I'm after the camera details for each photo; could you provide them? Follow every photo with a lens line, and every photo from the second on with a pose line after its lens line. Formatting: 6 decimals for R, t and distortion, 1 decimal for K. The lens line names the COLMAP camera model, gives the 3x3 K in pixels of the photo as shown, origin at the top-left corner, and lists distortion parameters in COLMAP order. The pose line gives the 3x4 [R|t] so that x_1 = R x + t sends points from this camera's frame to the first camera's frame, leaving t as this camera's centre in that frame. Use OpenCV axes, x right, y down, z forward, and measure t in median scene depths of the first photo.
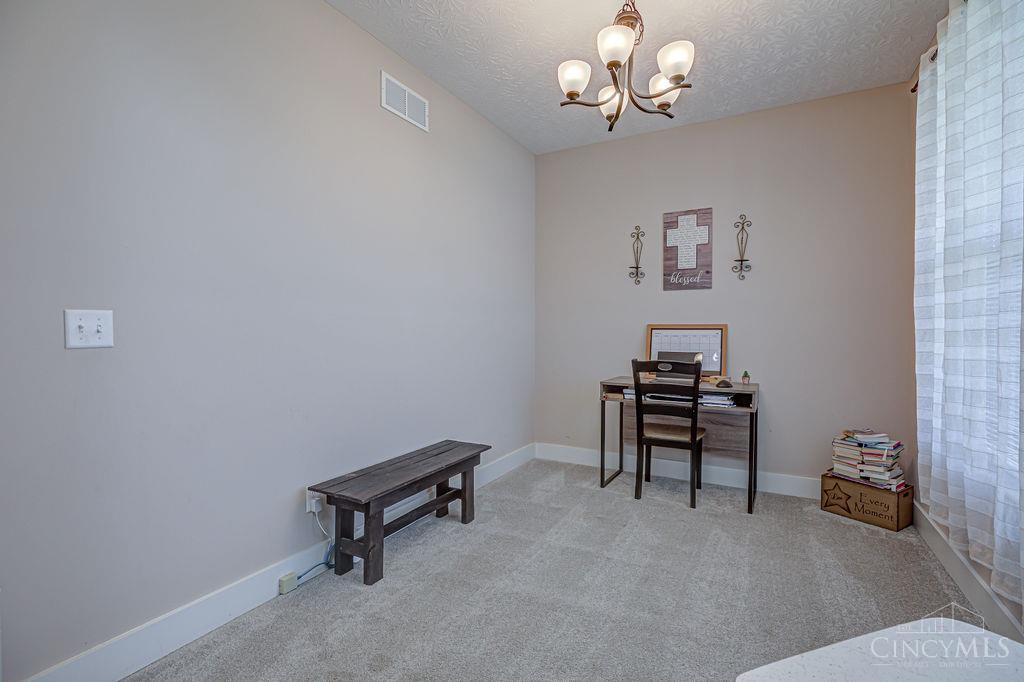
lens RADIAL K [[472.9, 0, 514.5], [0, 472.9, 334.9], [0, 0, 1]] dist [-0.002614, -0.000383]
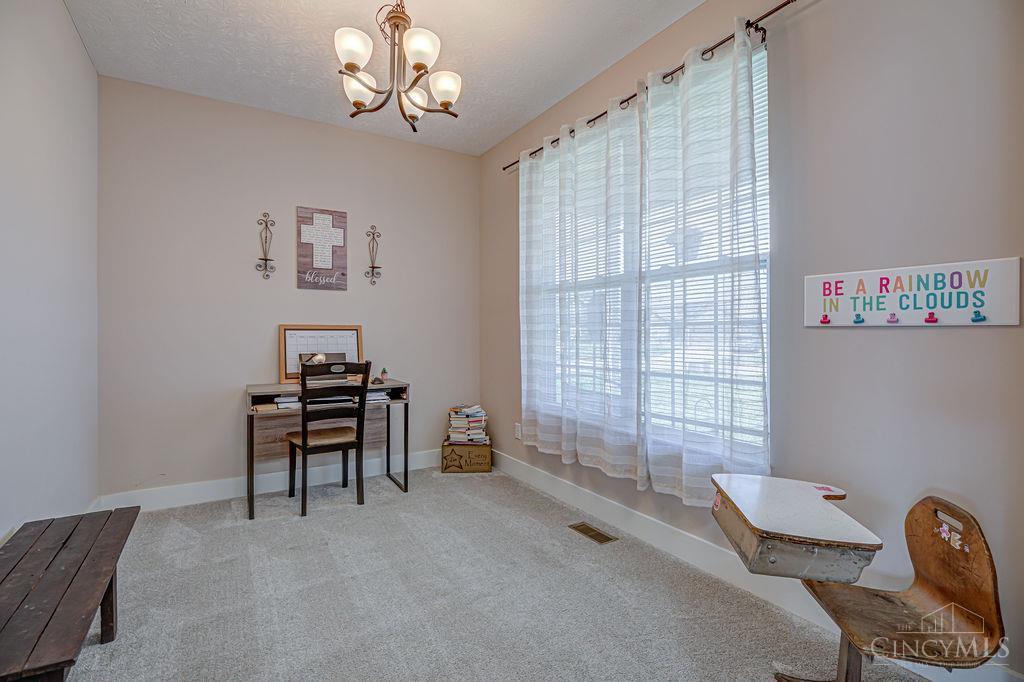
lens RADIAL K [[471.6, 0, 508.4], [0, 471.6, 331.7], [0, 0, 1]] dist [0.013633, -0.000500]
pose [[0.501421, -0.001053, 0.865203, -0.329735], [0.008140, 0.999961, -0.003500, -0.001871], [-0.865165, 0.008798, 0.501409, 0.195029]]
